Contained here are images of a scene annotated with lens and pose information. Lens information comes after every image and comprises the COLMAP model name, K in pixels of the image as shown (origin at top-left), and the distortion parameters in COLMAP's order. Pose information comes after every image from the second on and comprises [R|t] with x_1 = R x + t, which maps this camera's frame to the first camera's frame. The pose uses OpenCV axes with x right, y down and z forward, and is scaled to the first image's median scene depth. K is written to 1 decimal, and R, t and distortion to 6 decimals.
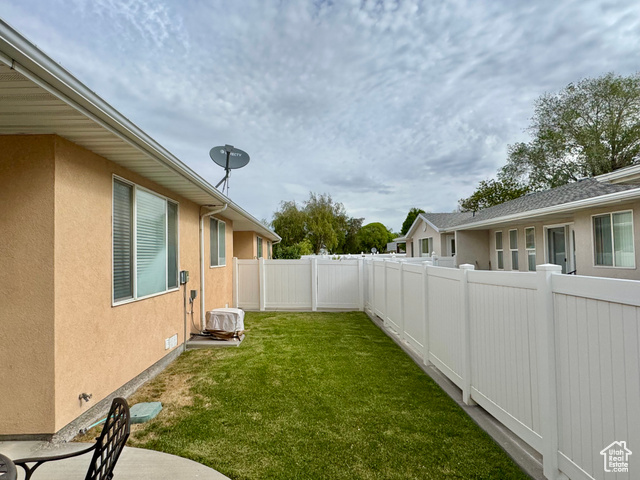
lens RADIAL K [[402.4, 0, 320.7], [0, 402.4, 240.1], [0, 0, 1]] dist [-0.006757, 0.004496]
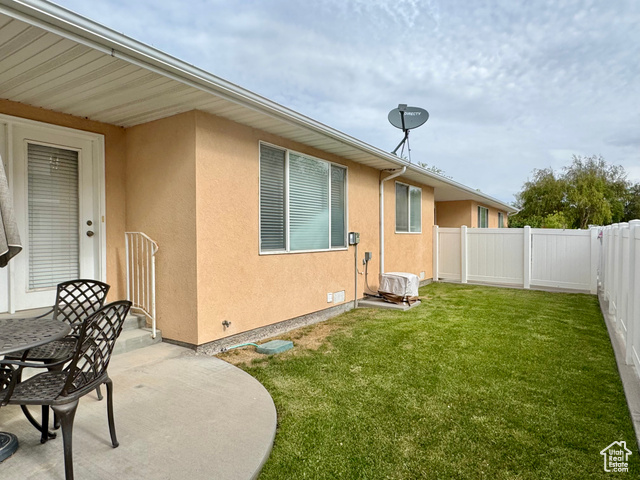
lens RADIAL K [[402.4, 0, 319.7], [0, 402.4, 241.5], [0, 0, 1]] dist [-0.006757, 0.004496]
pose [[0.820068, 0.025069, -0.571717, 0.192723], [0.009960, 0.998263, 0.058059, 0.039124], [0.572180, -0.053307, 0.818394, 0.092773]]
